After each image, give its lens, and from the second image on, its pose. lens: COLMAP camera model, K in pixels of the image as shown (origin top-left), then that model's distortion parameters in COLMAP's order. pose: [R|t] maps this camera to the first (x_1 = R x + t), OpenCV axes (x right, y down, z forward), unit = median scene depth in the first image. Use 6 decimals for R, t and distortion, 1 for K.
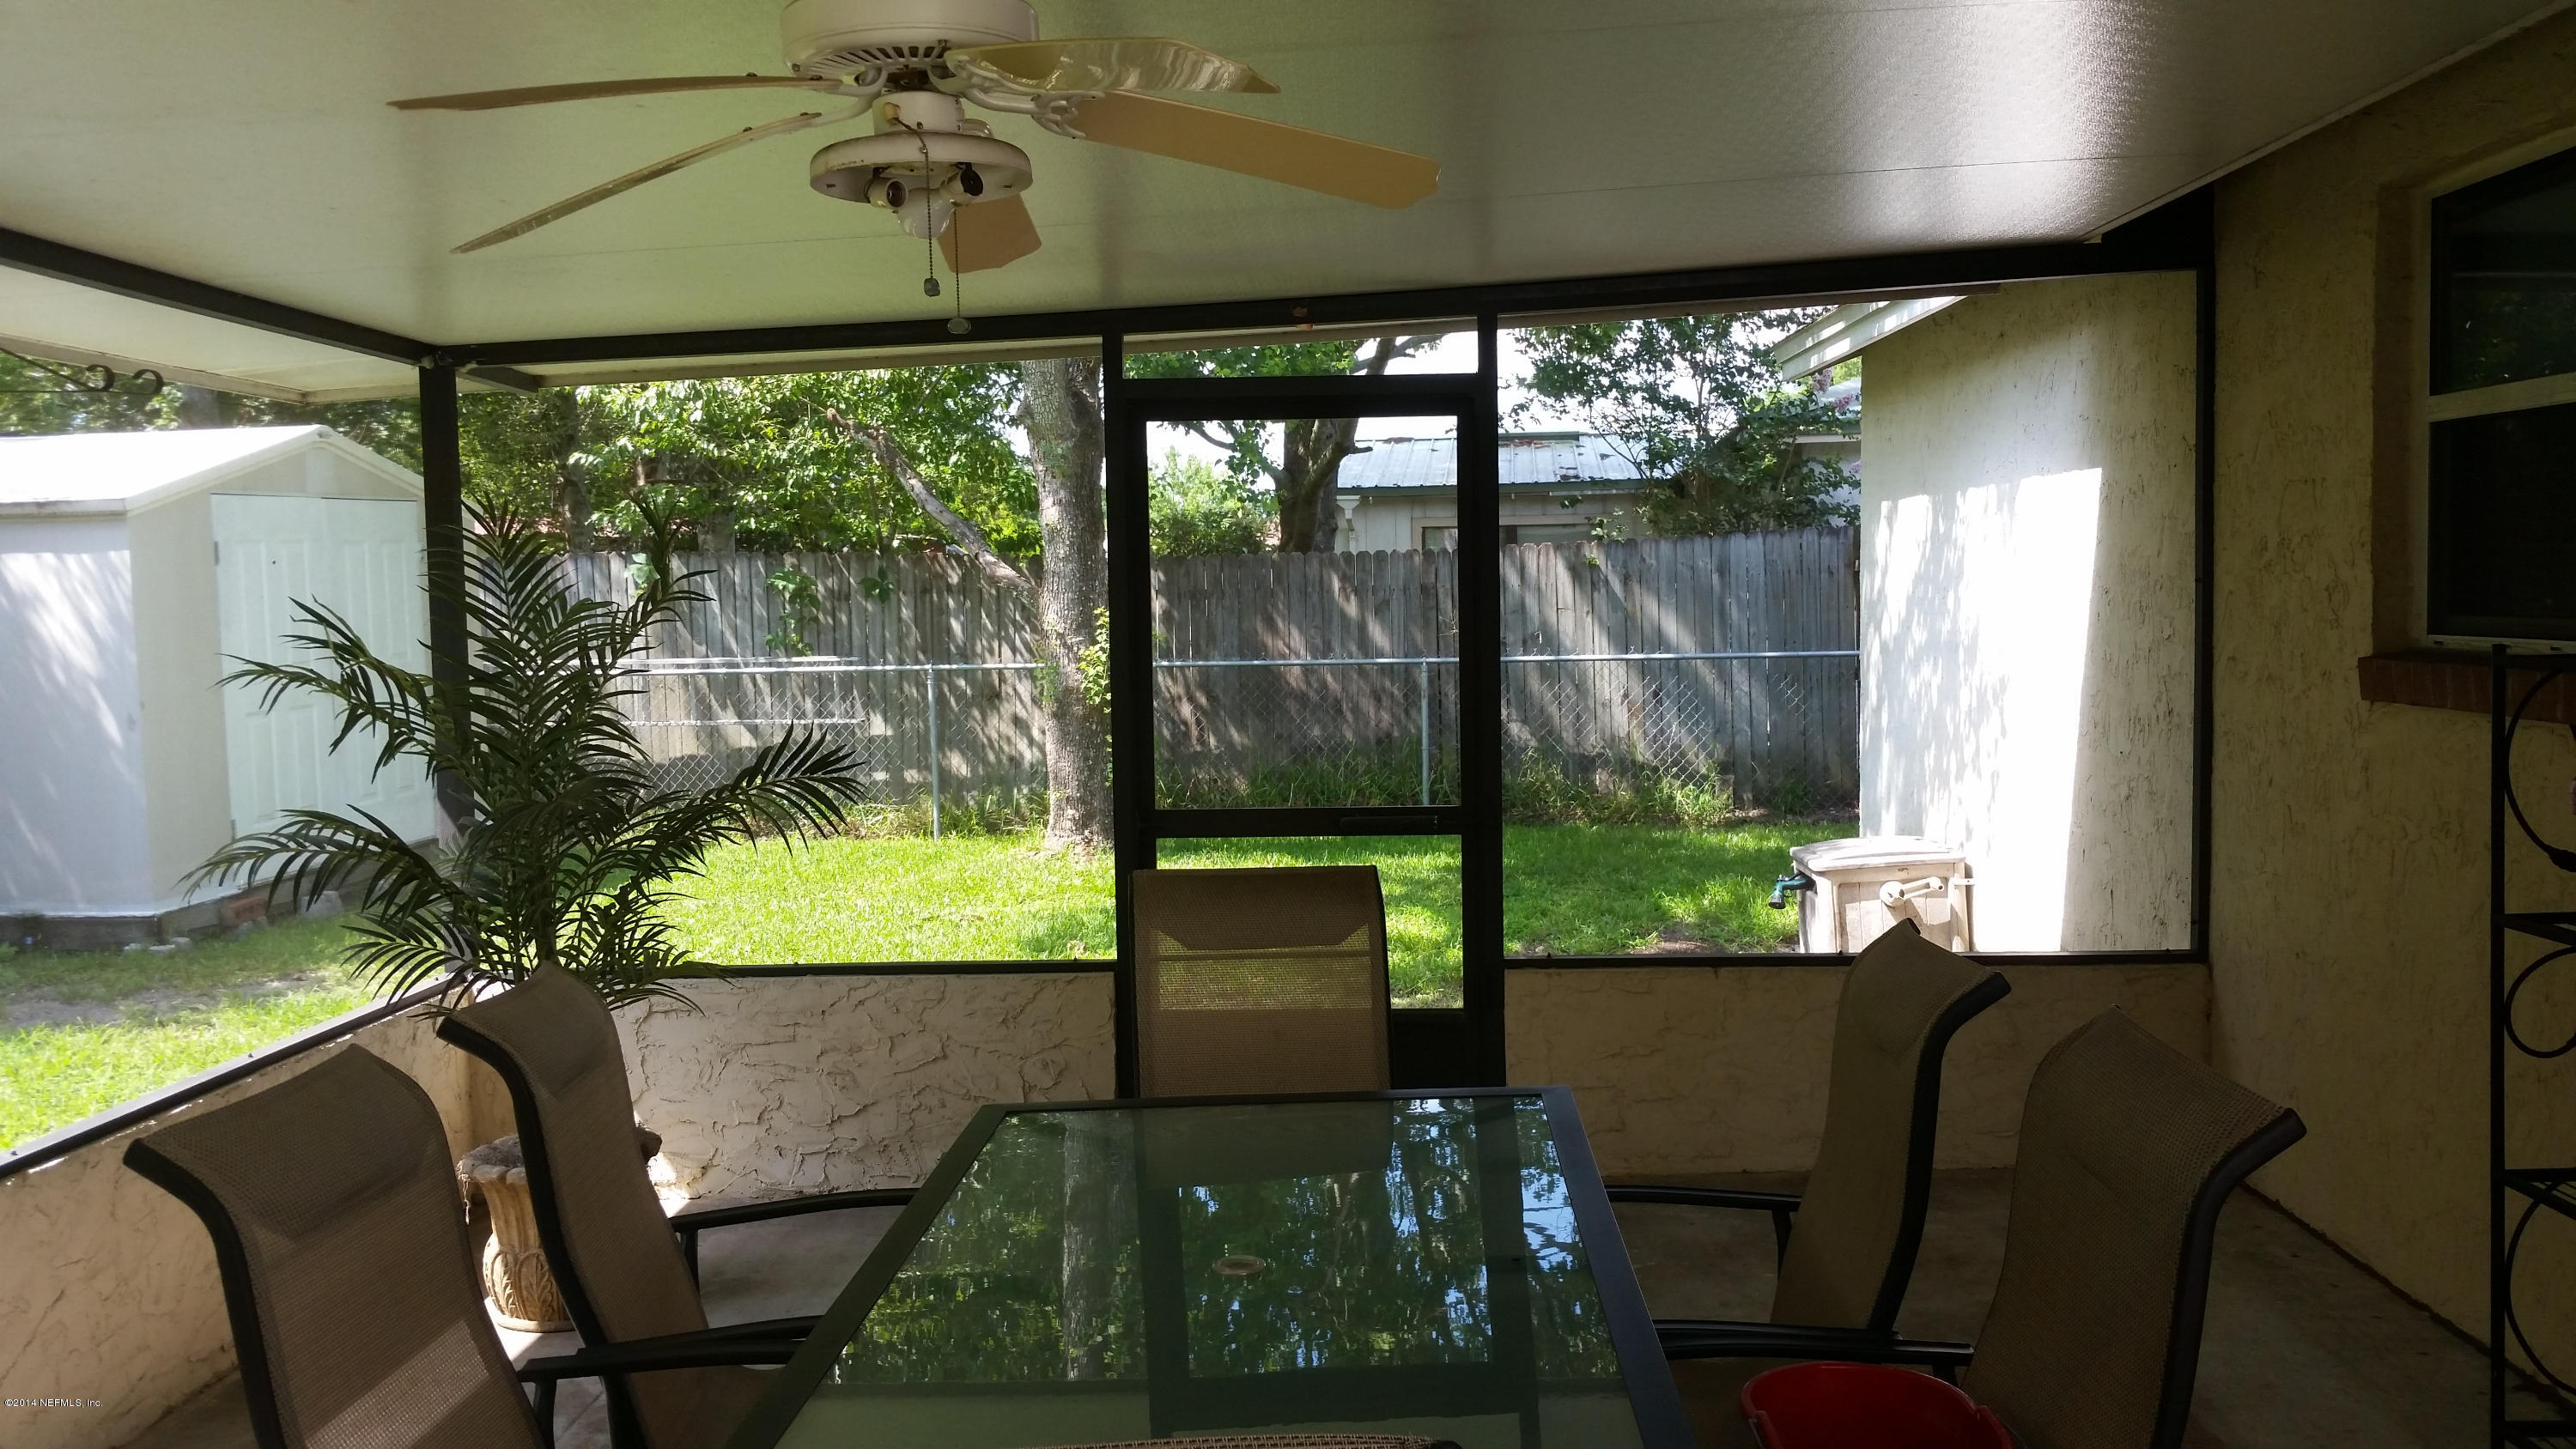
lens RADIAL K [[2078.4, 0, 1293.9], [0, 2078.4, 734.0], [0, 0, 1]] dist [0.166283, -0.397928]
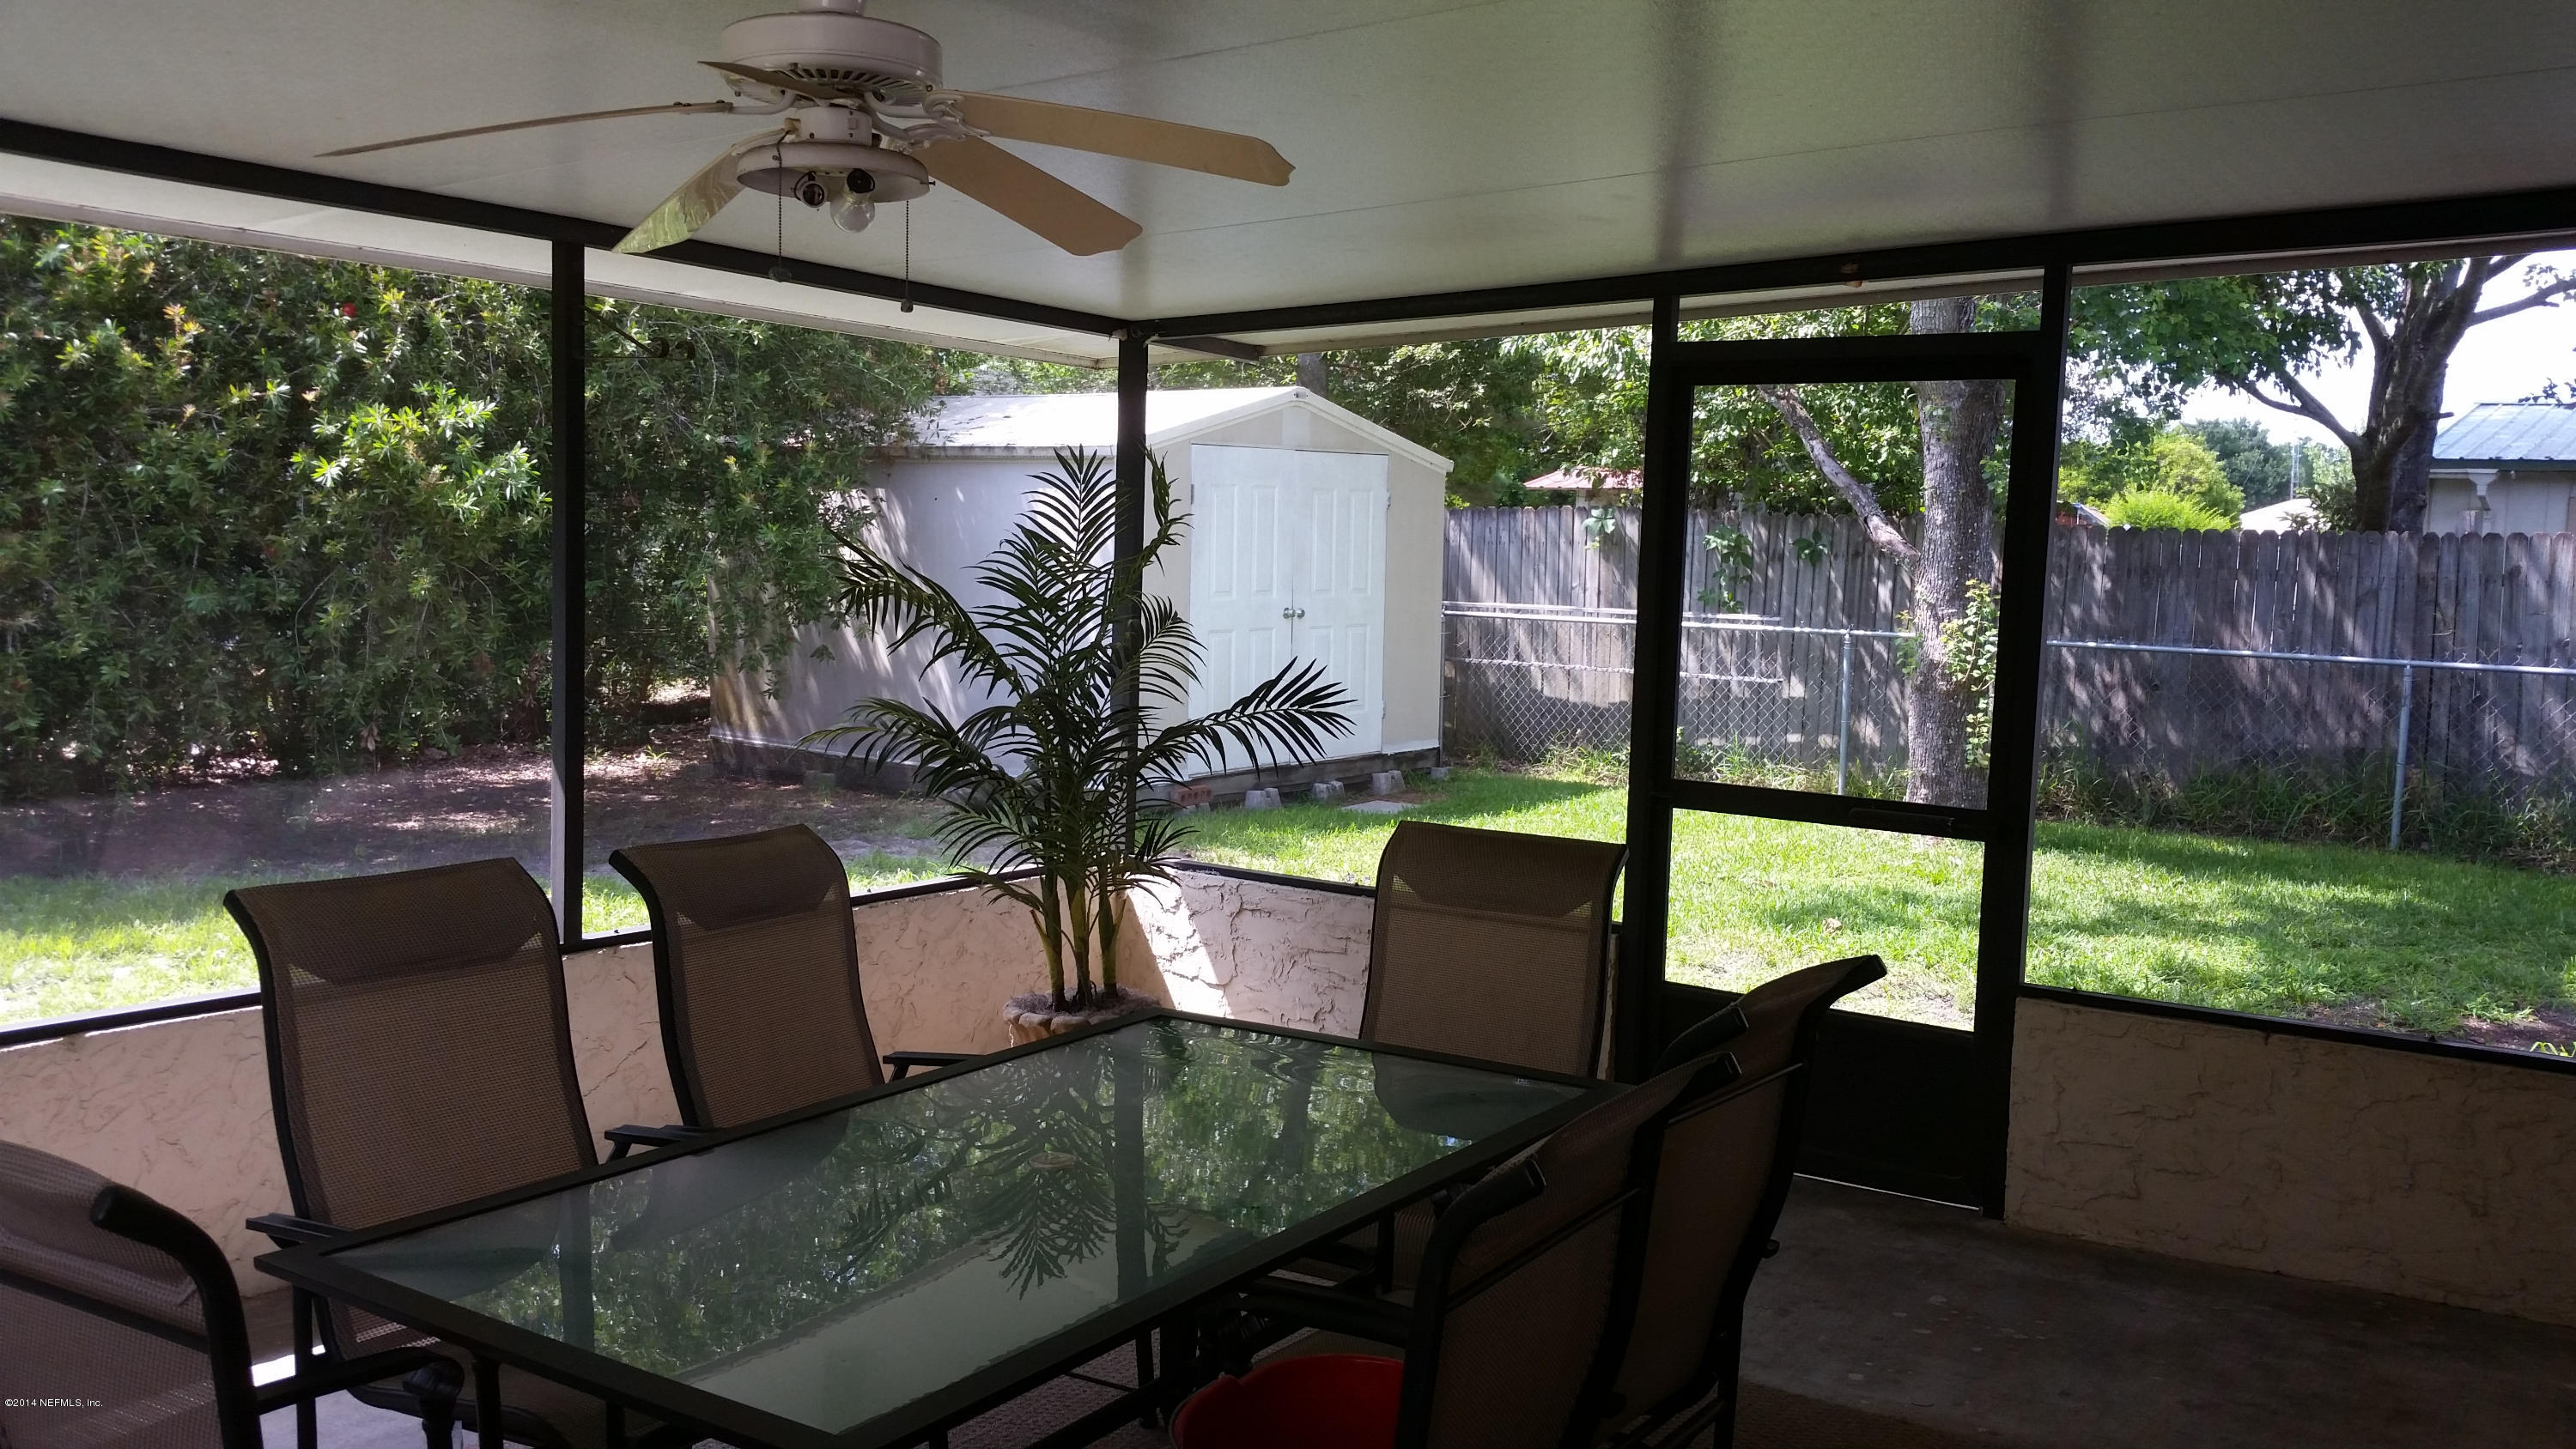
lens RADIAL K [[2071.7, 0, 1288.7], [0, 2071.7, 733.2], [0, 0, 1]] dist [0.145996, -0.308538]
pose [[0.847688, 0.094486, -0.522014, 0.144815], [-0.084191, 0.995501, 0.043472, -0.006386], [0.523772, 0.007098, 0.851829, 0.030420]]
